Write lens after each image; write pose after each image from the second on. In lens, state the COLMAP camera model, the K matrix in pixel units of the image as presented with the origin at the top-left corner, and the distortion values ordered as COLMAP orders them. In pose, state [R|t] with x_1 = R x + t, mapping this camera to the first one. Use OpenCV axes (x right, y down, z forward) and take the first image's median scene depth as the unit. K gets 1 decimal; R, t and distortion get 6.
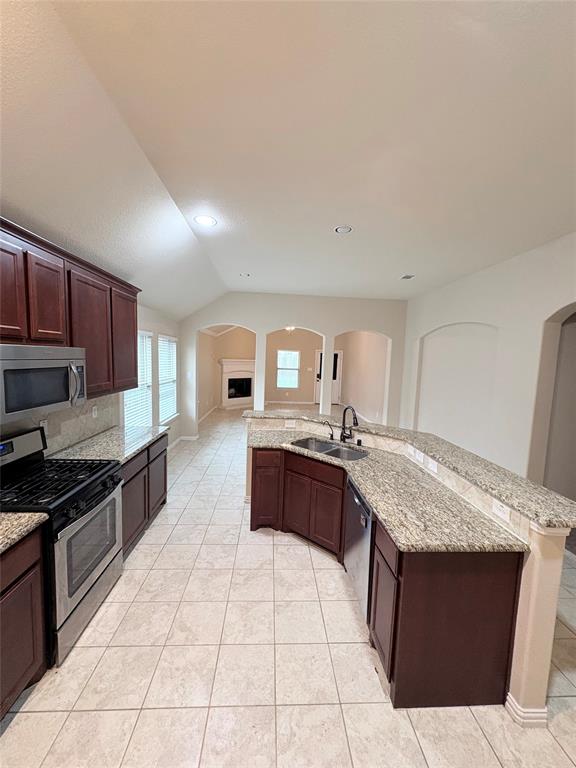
lens RADIAL K [[304.1, 0, 287.7], [0, 304.1, 385.4], [0, 0, 1]] dist [0.000207, -0.000315]
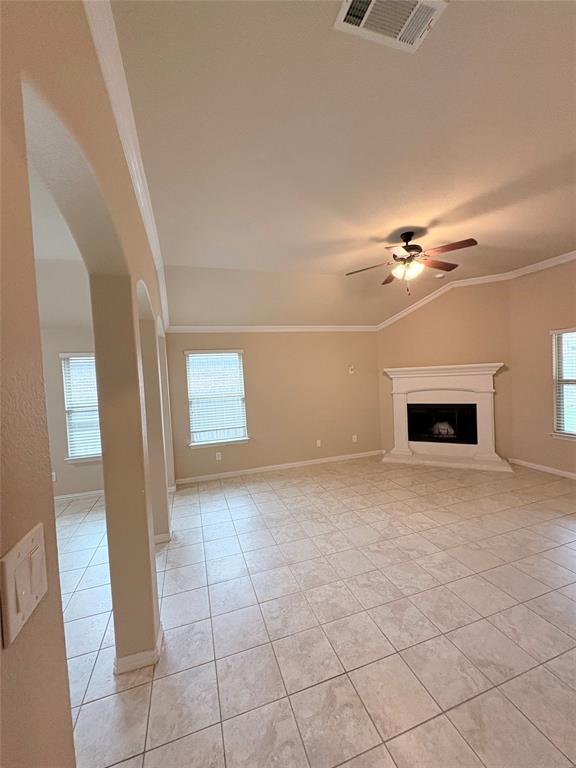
lens RADIAL K [[304.1, 0, 286.6], [0, 304.1, 387.4], [0, 0, 1]] dist [0.000207, -0.000315]
pose [[0.249540, -0.014282, -0.968259, 0.260957], [-0.028923, 0.999335, -0.022195, -0.032339], [0.967933, 0.033543, 0.248961, 0.645693]]
